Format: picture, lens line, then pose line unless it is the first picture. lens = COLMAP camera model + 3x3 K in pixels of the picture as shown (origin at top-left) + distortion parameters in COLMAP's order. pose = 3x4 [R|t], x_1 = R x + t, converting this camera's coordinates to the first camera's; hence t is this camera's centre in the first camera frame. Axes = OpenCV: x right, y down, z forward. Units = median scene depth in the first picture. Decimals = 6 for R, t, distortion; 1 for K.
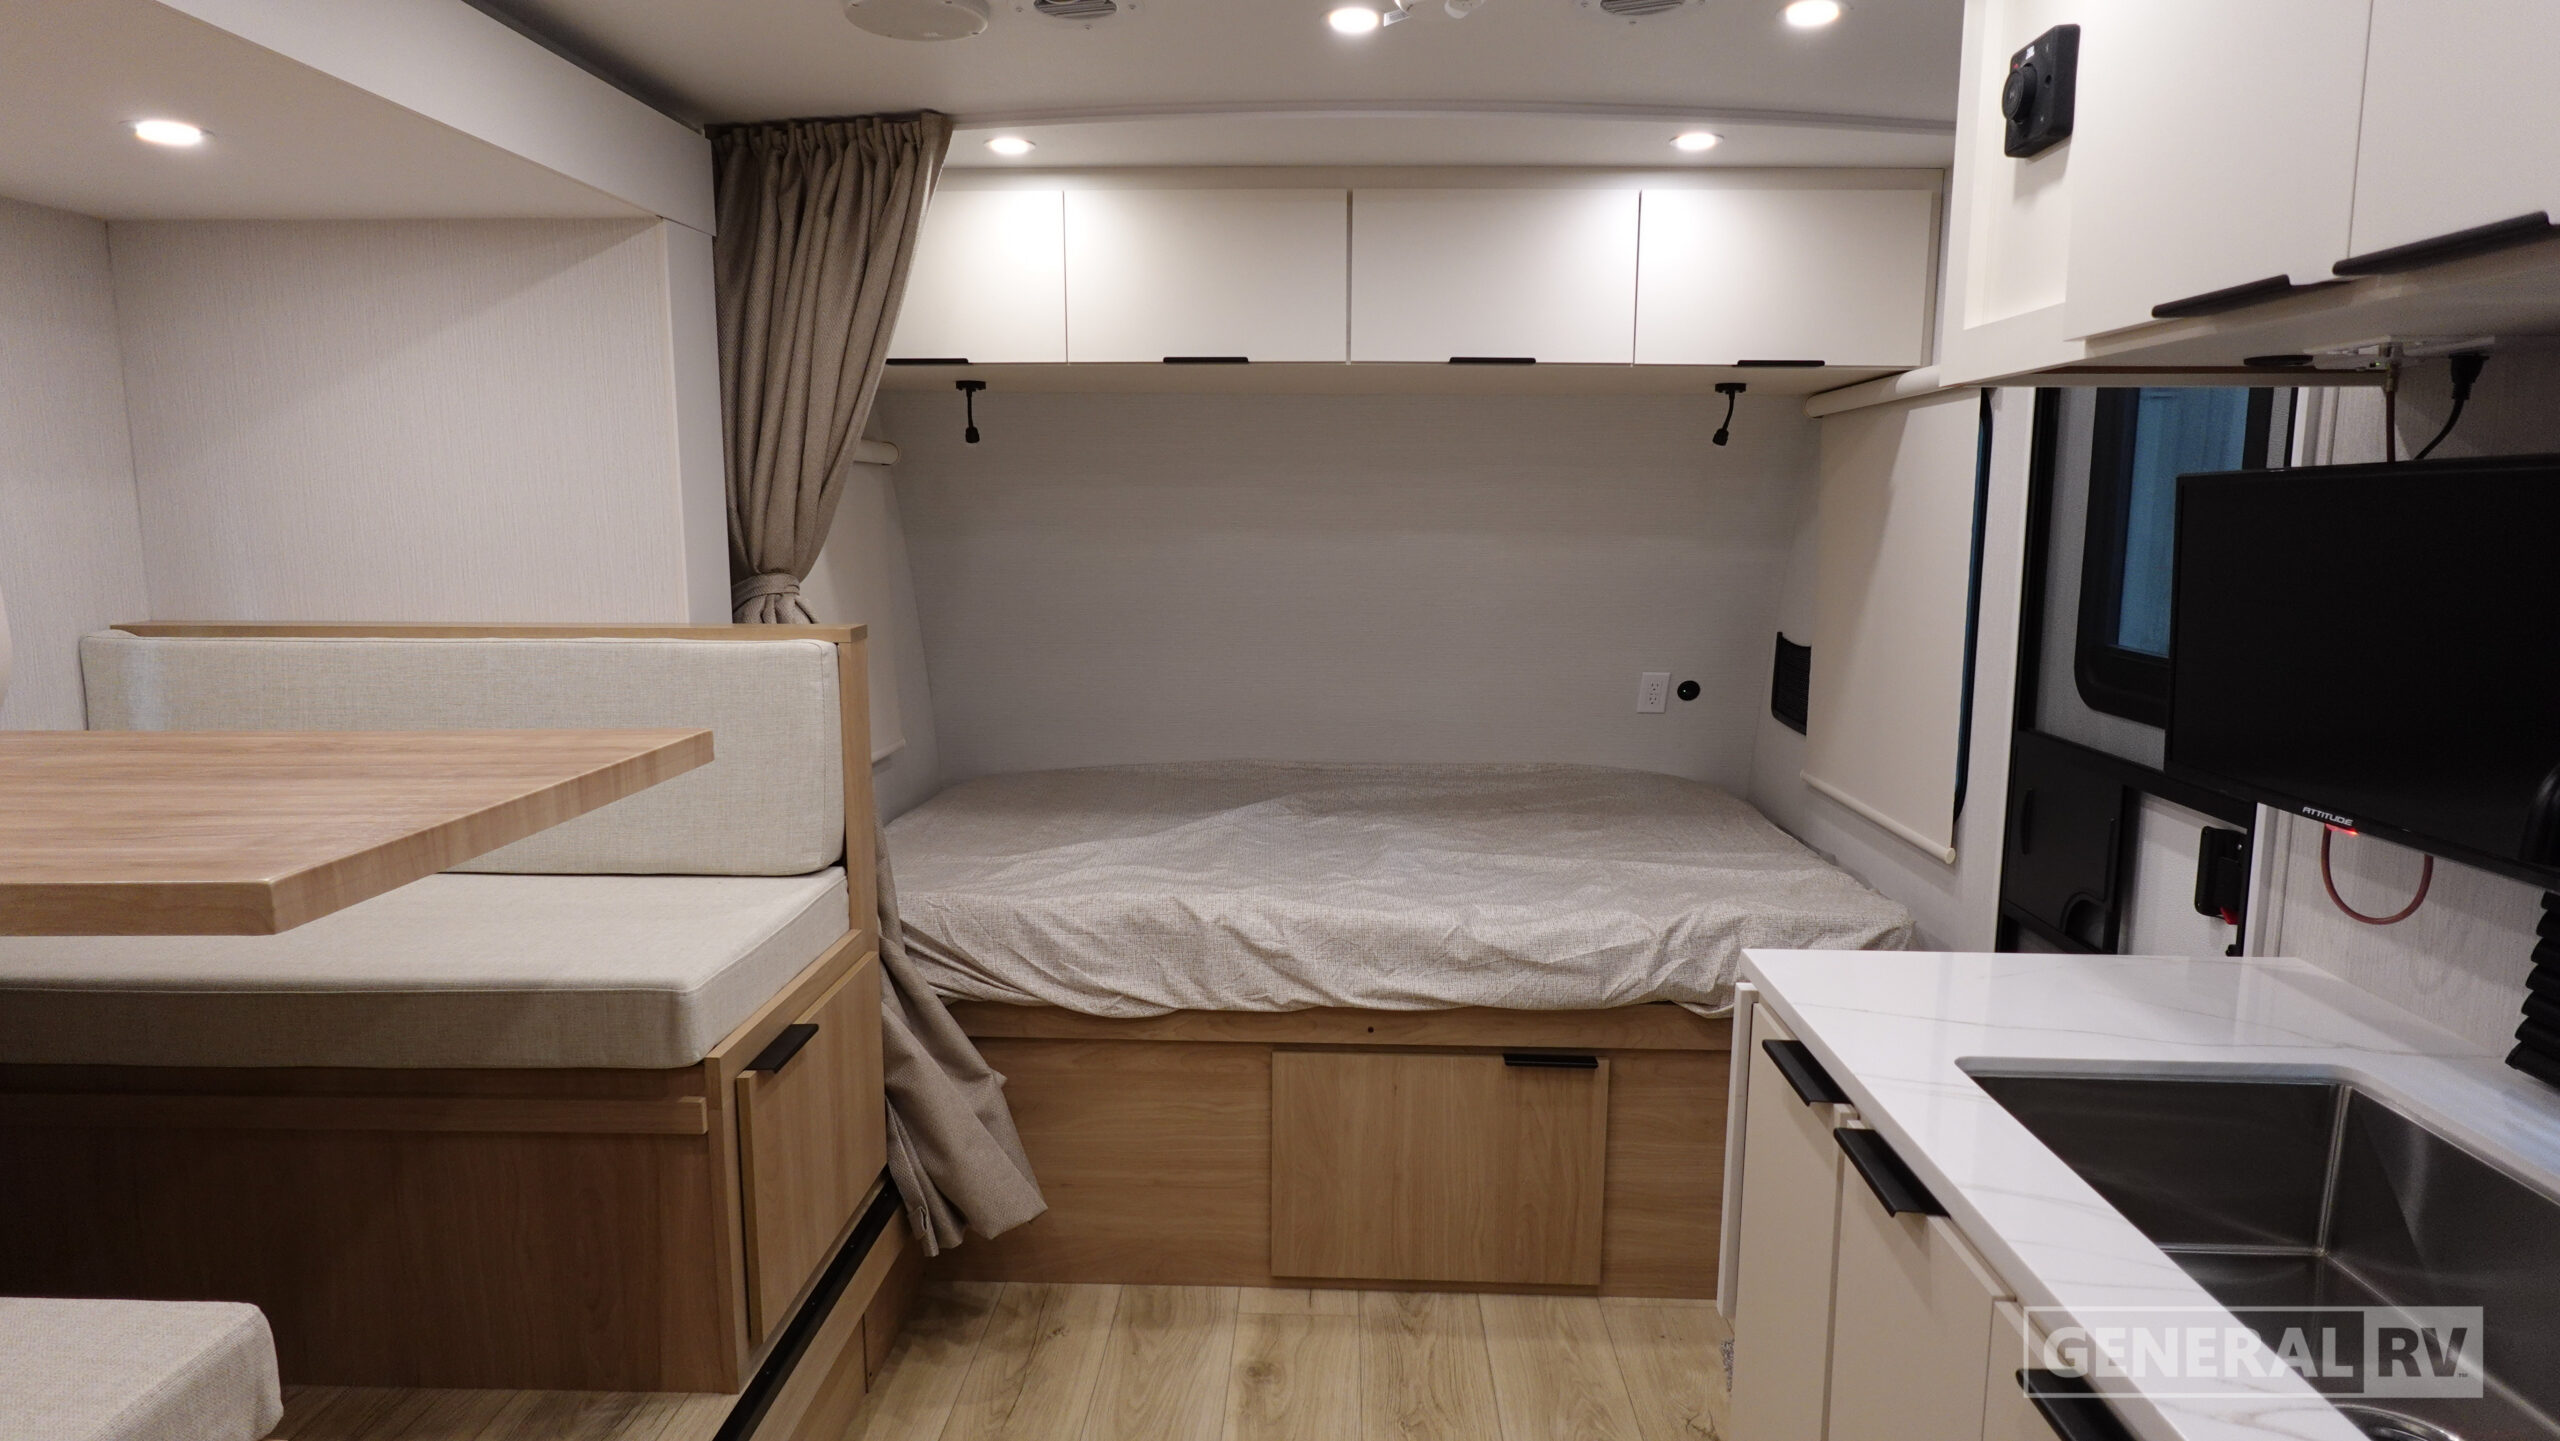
lens RADIAL K [[1472.8, 0, 1280.0], [0, 1472.8, 720.5], [0, 0, 1]] dist [-0.000950, 0.002145]
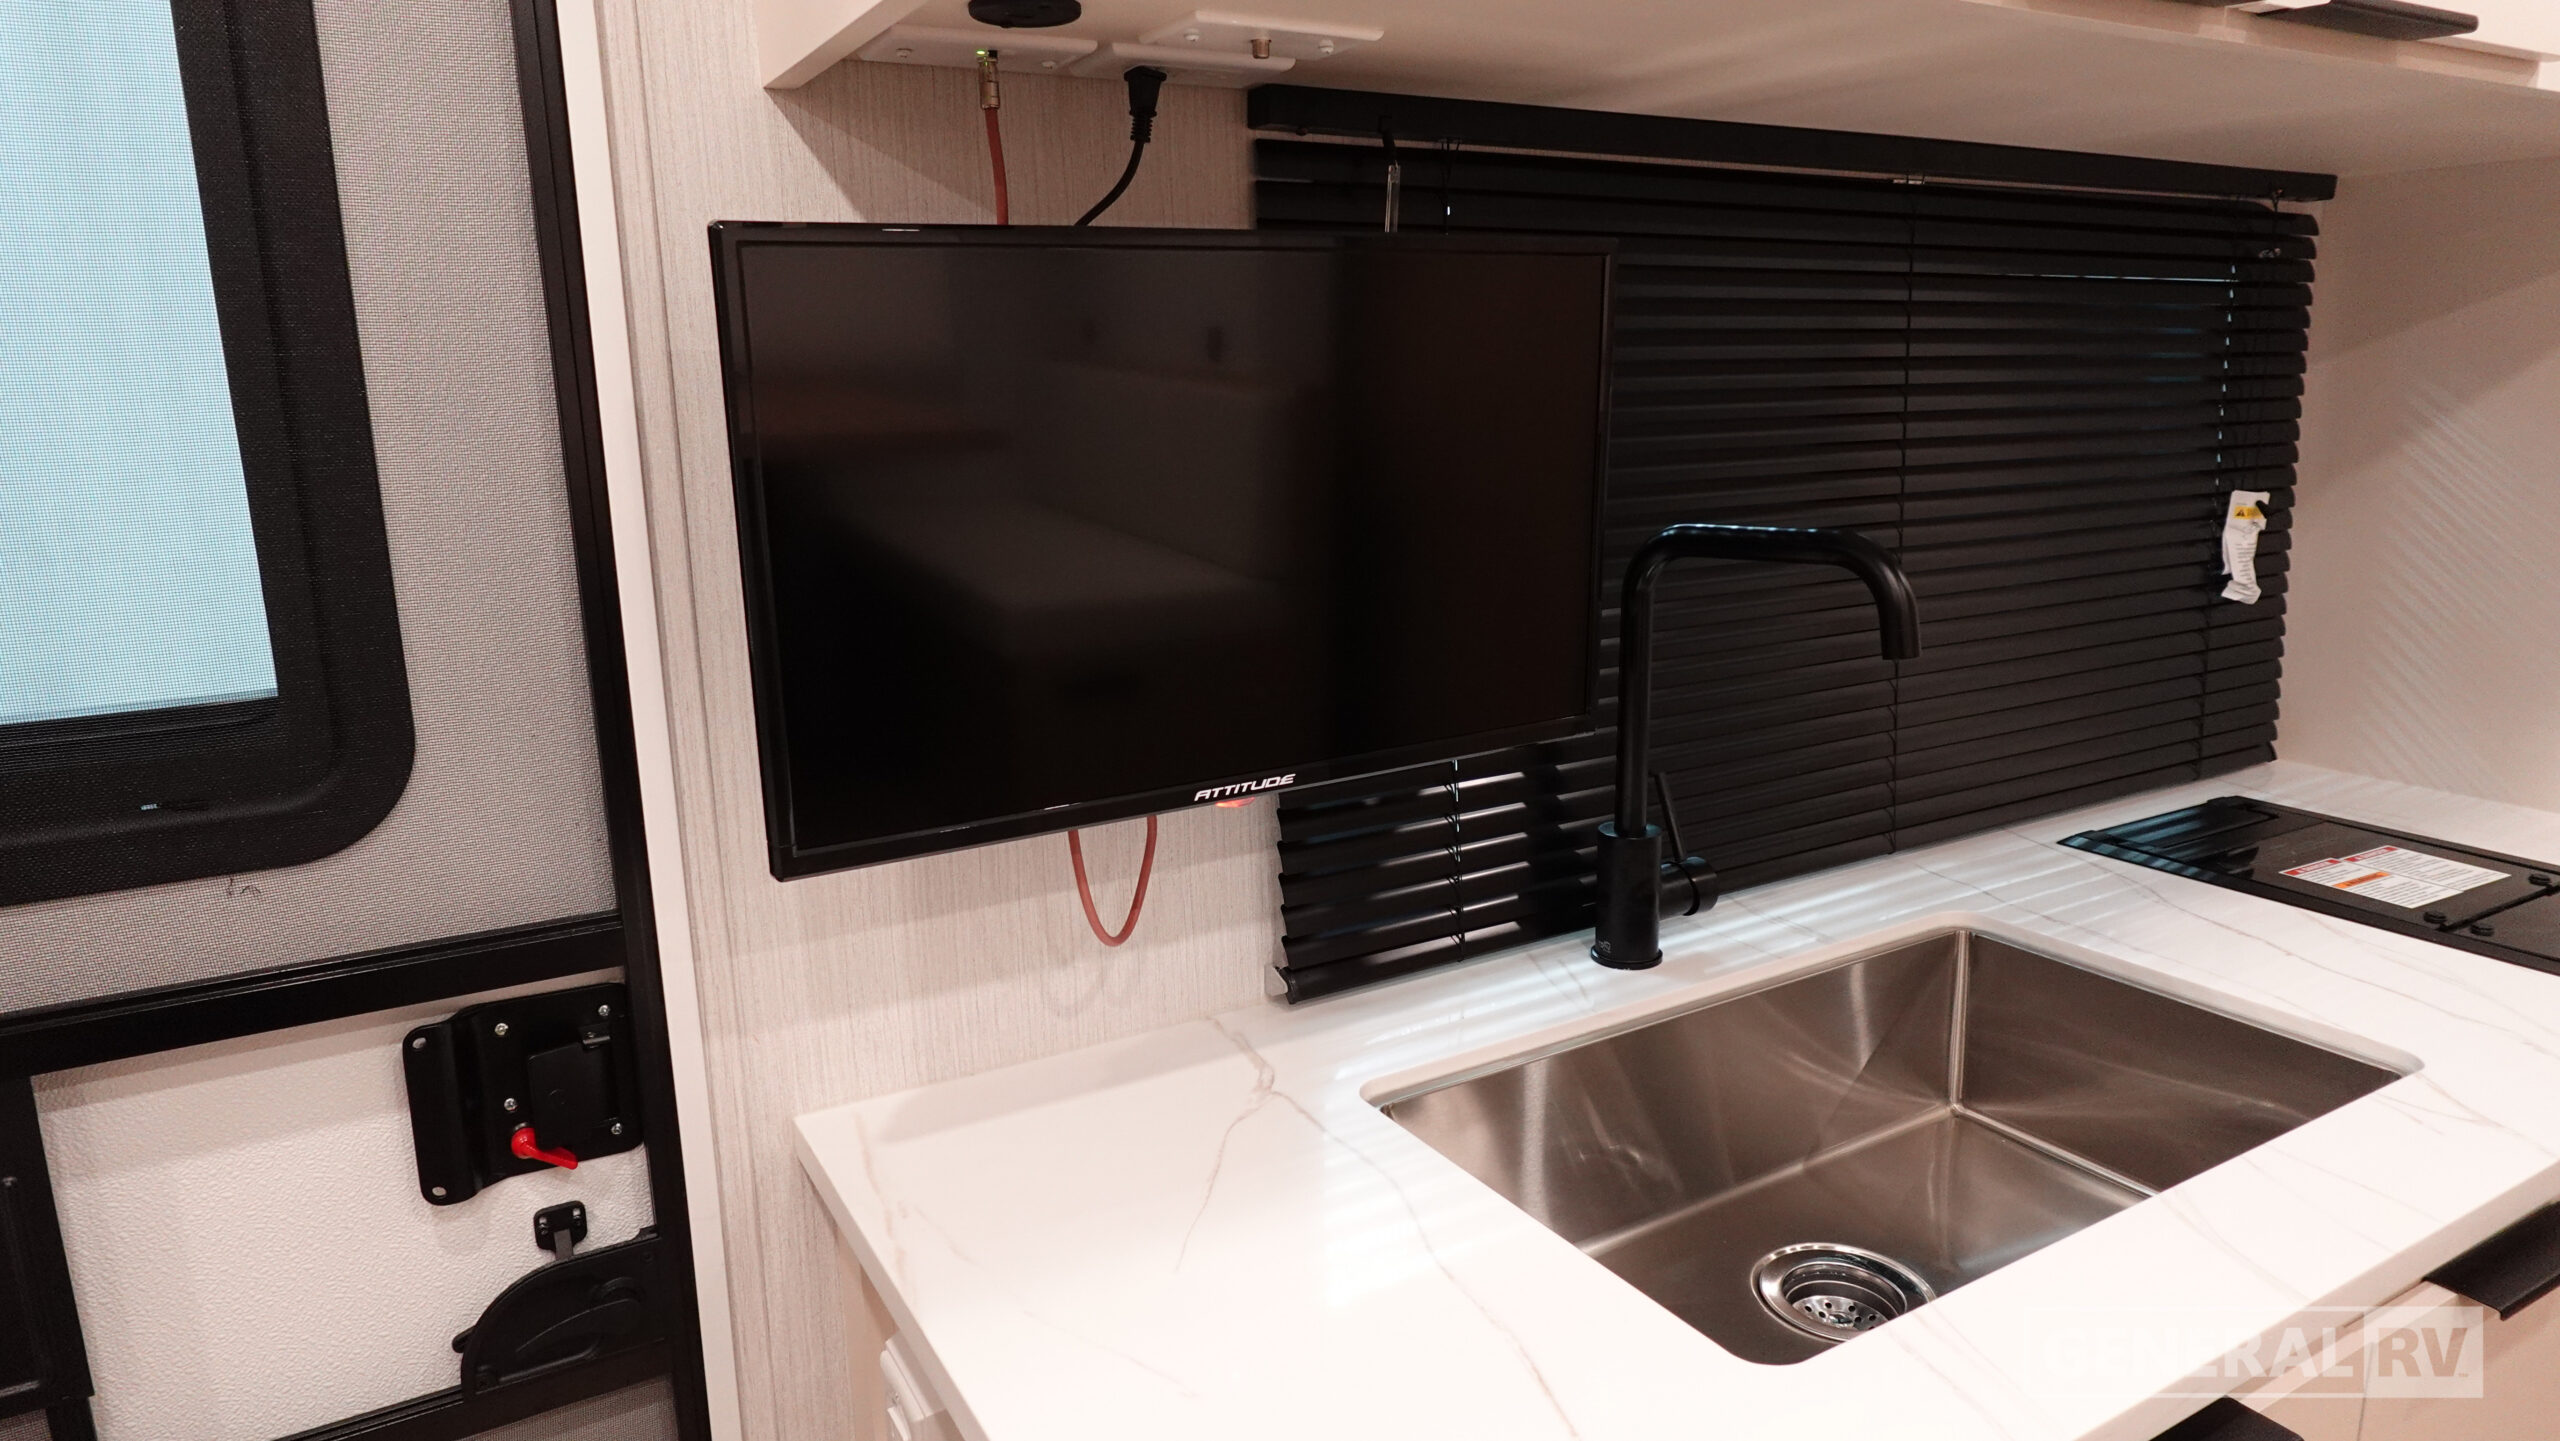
lens RADIAL K [[1561.4, 0, 1285.7], [0, 1561.4, 719.7], [0, 0, 1]] dist [-0.007424, 0.007136]
pose [[-0.538135, -0.175590, 0.824366, 0.076636], [0.139630, 0.945973, 0.292641, -0.089285], [-0.831213, 0.272586, -0.484543, 0.722118]]
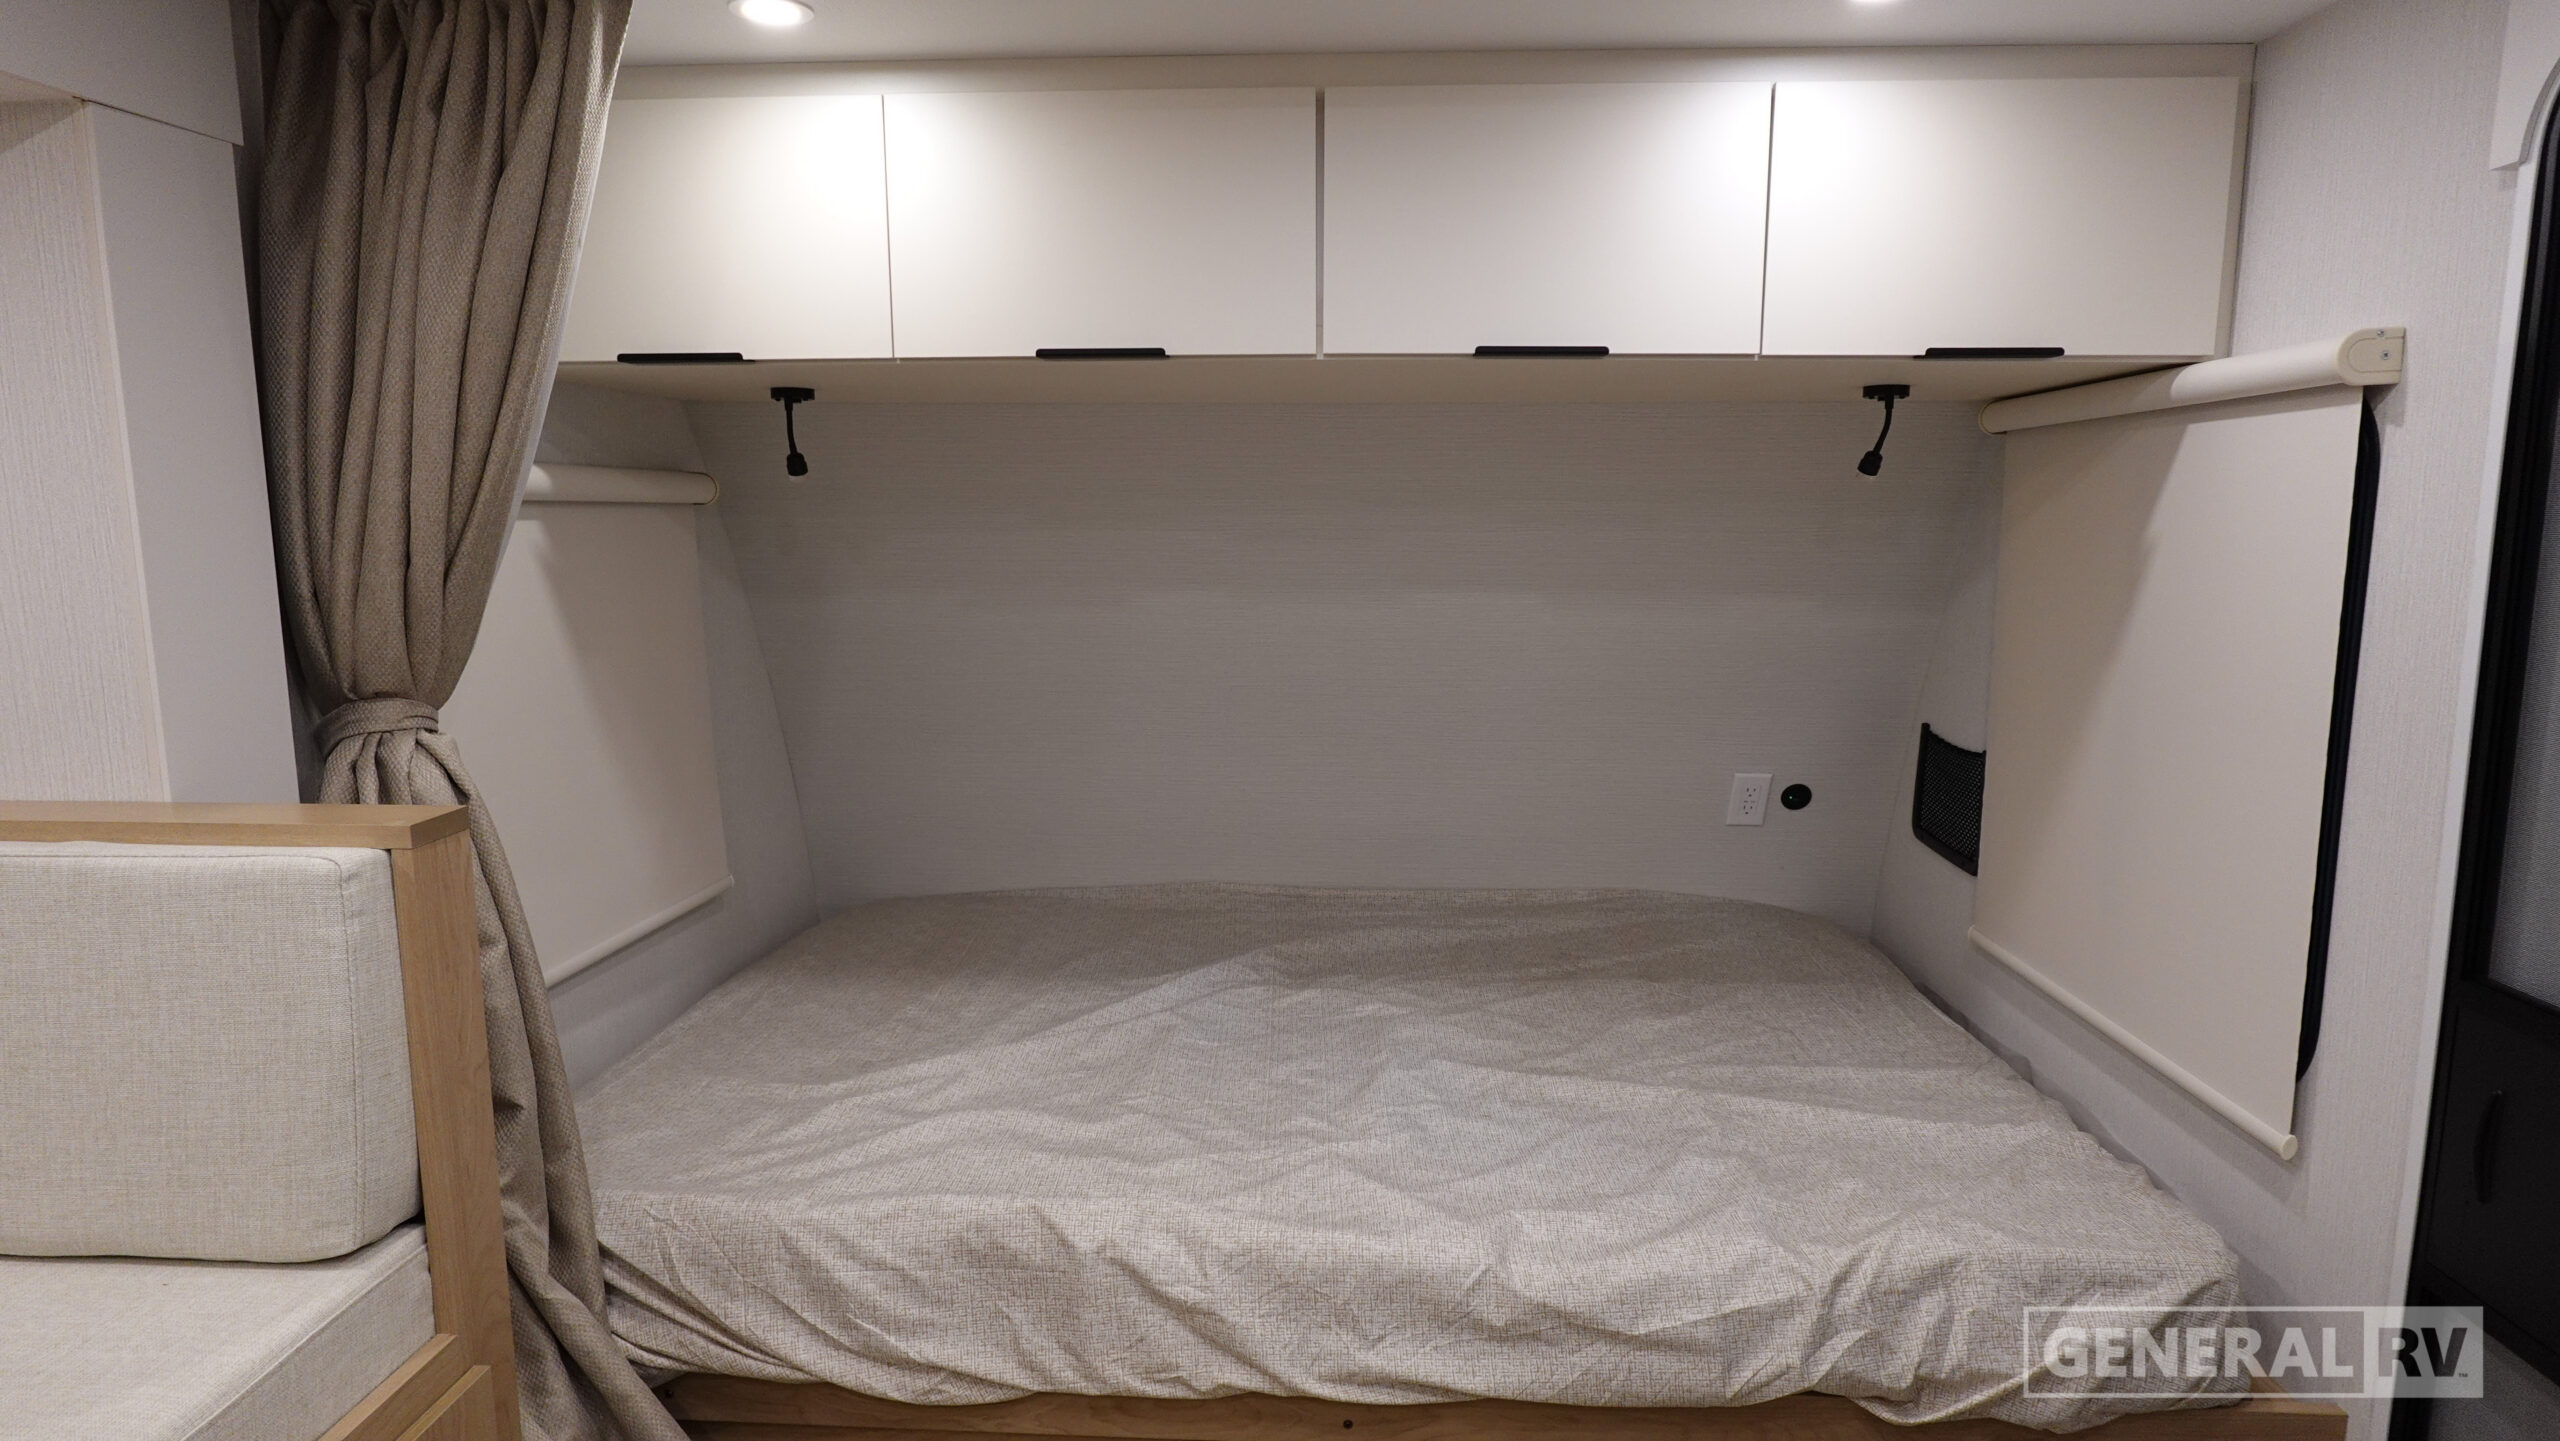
lens RADIAL K [[1440.8, 0, 1283.3], [0, 1440.8, 720.7], [0, 0, 1]] dist [-0.001861, 0.000444]
pose [[0.999798, -0.000799, -0.020065, 0.047122], [0.000775, 0.999999, -0.001232, -0.087682], [0.020066, 0.001216, 0.999798, 0.393810]]
